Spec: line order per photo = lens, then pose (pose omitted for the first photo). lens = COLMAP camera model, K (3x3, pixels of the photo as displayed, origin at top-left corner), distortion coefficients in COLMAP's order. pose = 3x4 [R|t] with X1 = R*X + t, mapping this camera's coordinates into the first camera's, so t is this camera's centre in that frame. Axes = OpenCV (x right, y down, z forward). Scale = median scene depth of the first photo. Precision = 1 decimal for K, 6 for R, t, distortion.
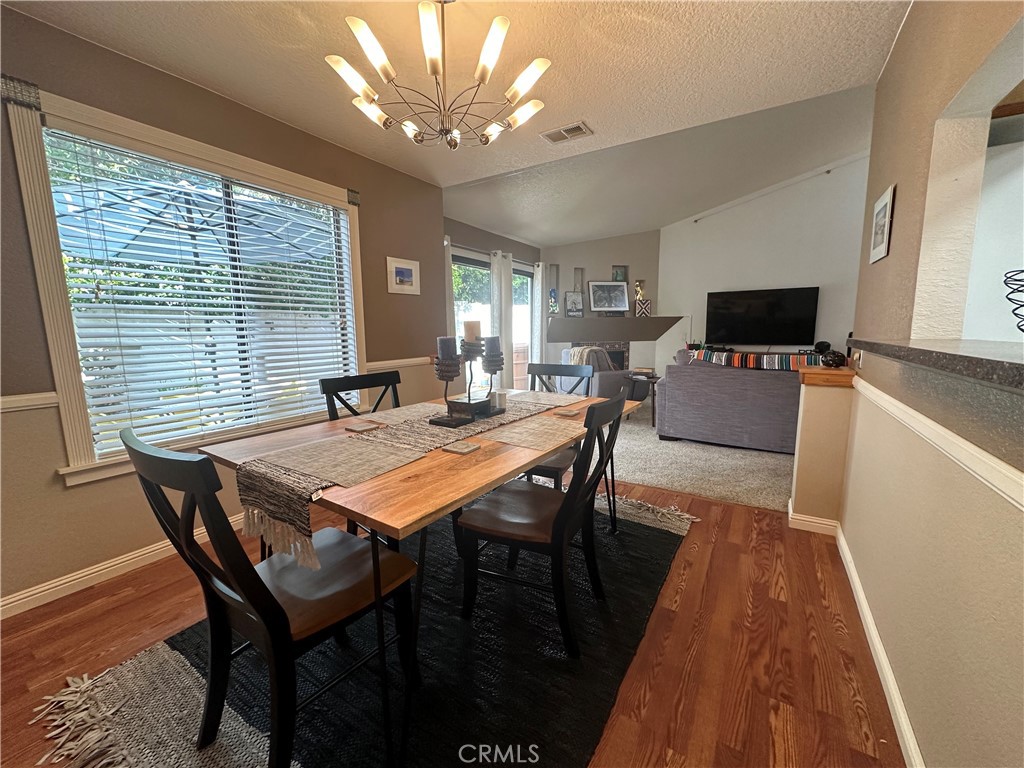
lens RADIAL K [[407.7, 0, 512.0], [0, 407.7, 384.0], [0, 0, 1]] dist [-0.003337, 0.000417]
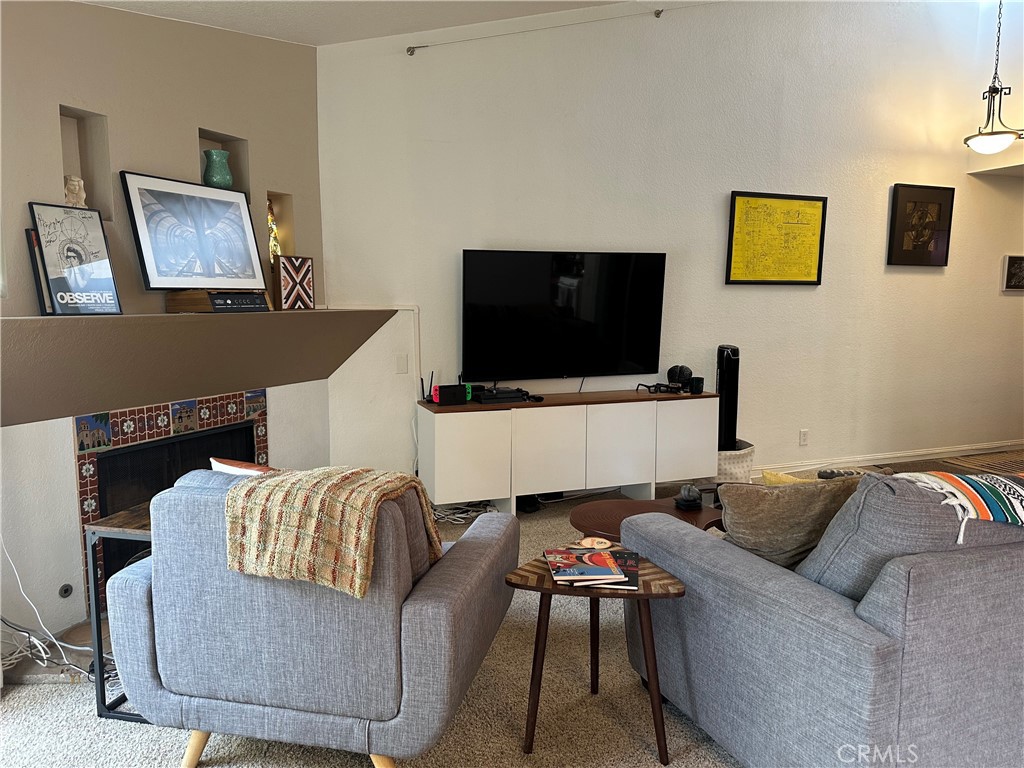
lens RADIAL K [[718.2, 0, 511.1], [0, 718.2, 394.9], [0, 0, 1]] dist [0.009769, -0.005881]
pose [[0.606692, -0.092890, 0.789491, -0.037572], [0.106157, 0.993721, 0.035343, -0.119653], [-0.787817, 0.062368, 0.612744, 0.624783]]
